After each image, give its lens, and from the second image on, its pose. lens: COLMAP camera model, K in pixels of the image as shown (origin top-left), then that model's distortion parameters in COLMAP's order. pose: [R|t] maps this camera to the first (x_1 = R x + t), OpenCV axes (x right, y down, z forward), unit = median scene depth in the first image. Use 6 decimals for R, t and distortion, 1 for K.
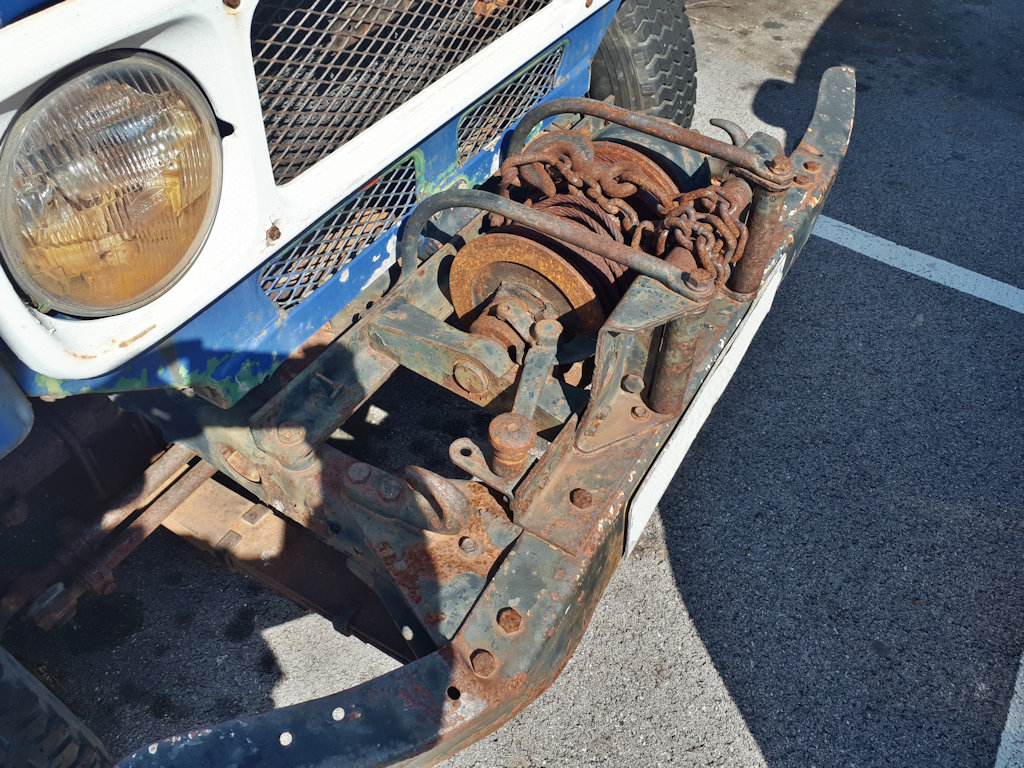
lens RADIAL K [[817.8, 0, 520.2], [0, 817.8, 382.9], [0, 0, 1]] dist [-0.001271, -0.027412]
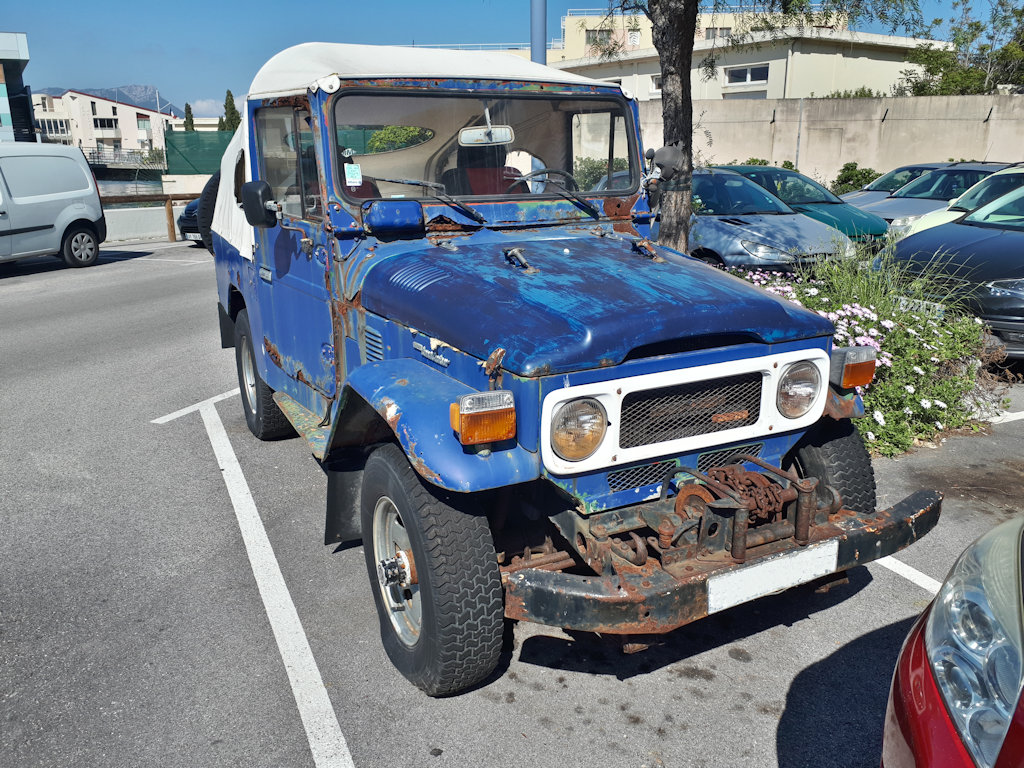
lens RADIAL K [[817.8, 0, 513.9], [0, 817.8, 389.0], [0, 0, 1]] dist [-0.001271, -0.027412]
pose [[0.852366, 0.107491, -0.511779, 1.008782], [-0.360608, 0.829569, -0.426354, 1.135512], [0.378727, 0.547961, 0.745858, -1.762952]]
